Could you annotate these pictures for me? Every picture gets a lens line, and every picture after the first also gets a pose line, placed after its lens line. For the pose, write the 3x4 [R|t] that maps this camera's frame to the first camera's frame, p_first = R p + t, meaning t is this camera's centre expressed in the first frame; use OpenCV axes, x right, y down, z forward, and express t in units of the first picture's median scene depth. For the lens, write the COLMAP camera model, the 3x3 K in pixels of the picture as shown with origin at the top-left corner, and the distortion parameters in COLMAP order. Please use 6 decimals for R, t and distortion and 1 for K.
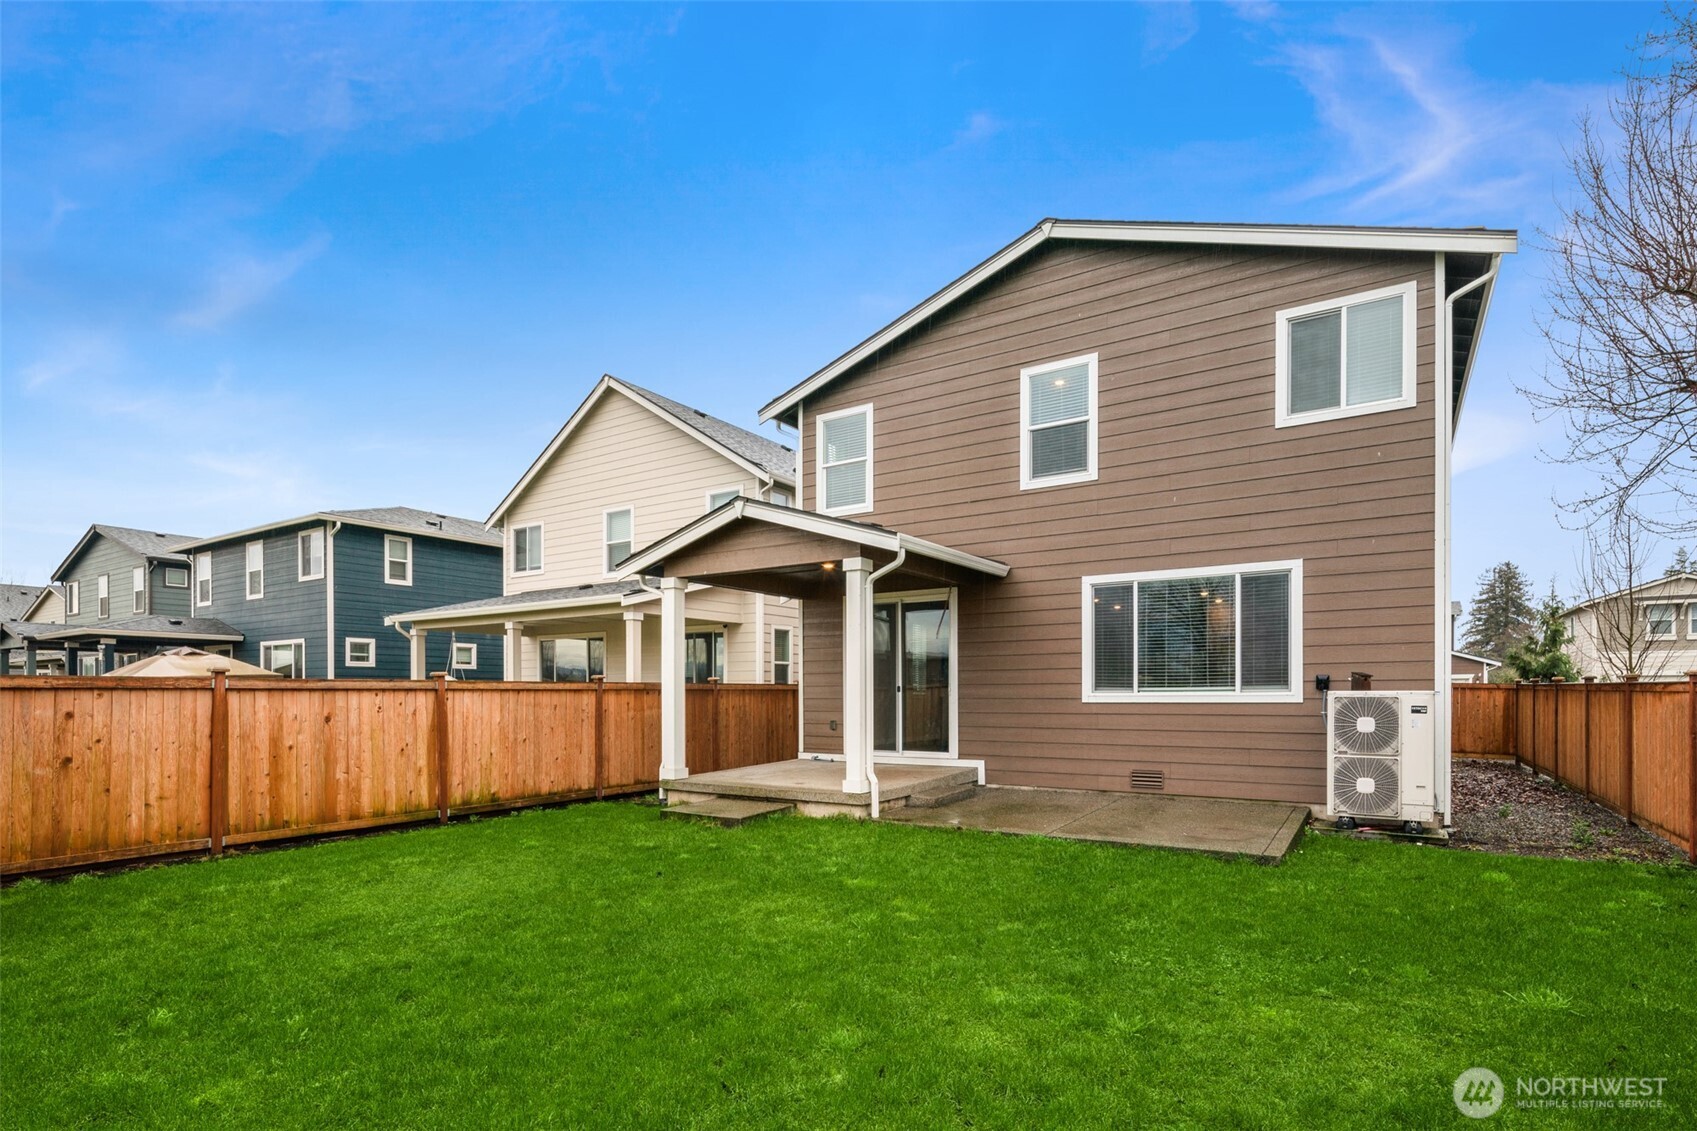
lens RADIAL K [[842.2, 0, 849.0], [0, 842.2, 684.6], [0, 0, 1]] dist [-0.002387, 0.000069]
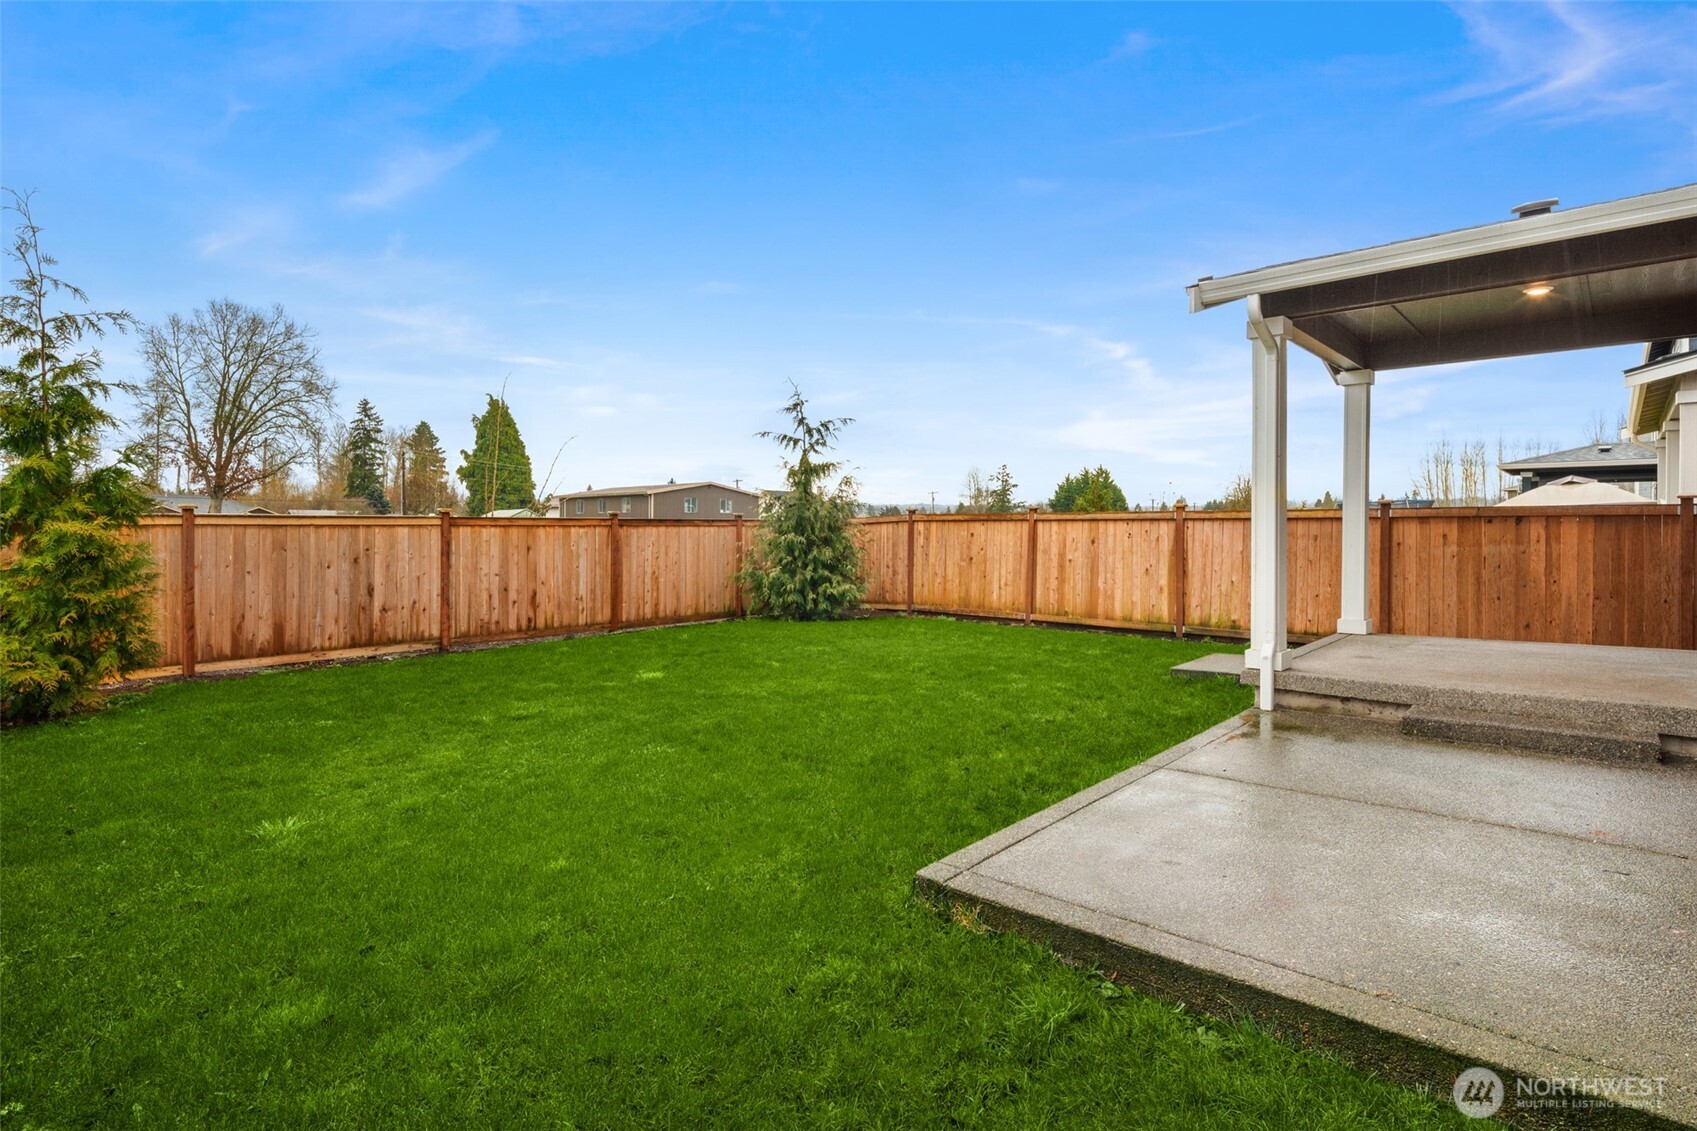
lens RADIAL K [[842.2, 0, 839.5], [0, 842.2, 524.7], [0, 0, 1]] dist [-0.002387, 0.000069]
pose [[-0.163309, 0.001553, -0.986574, 0.698388], [0.009603, 0.999954, -0.000016, 0.008941], [0.986528, -0.009476, -0.163317, 0.735983]]
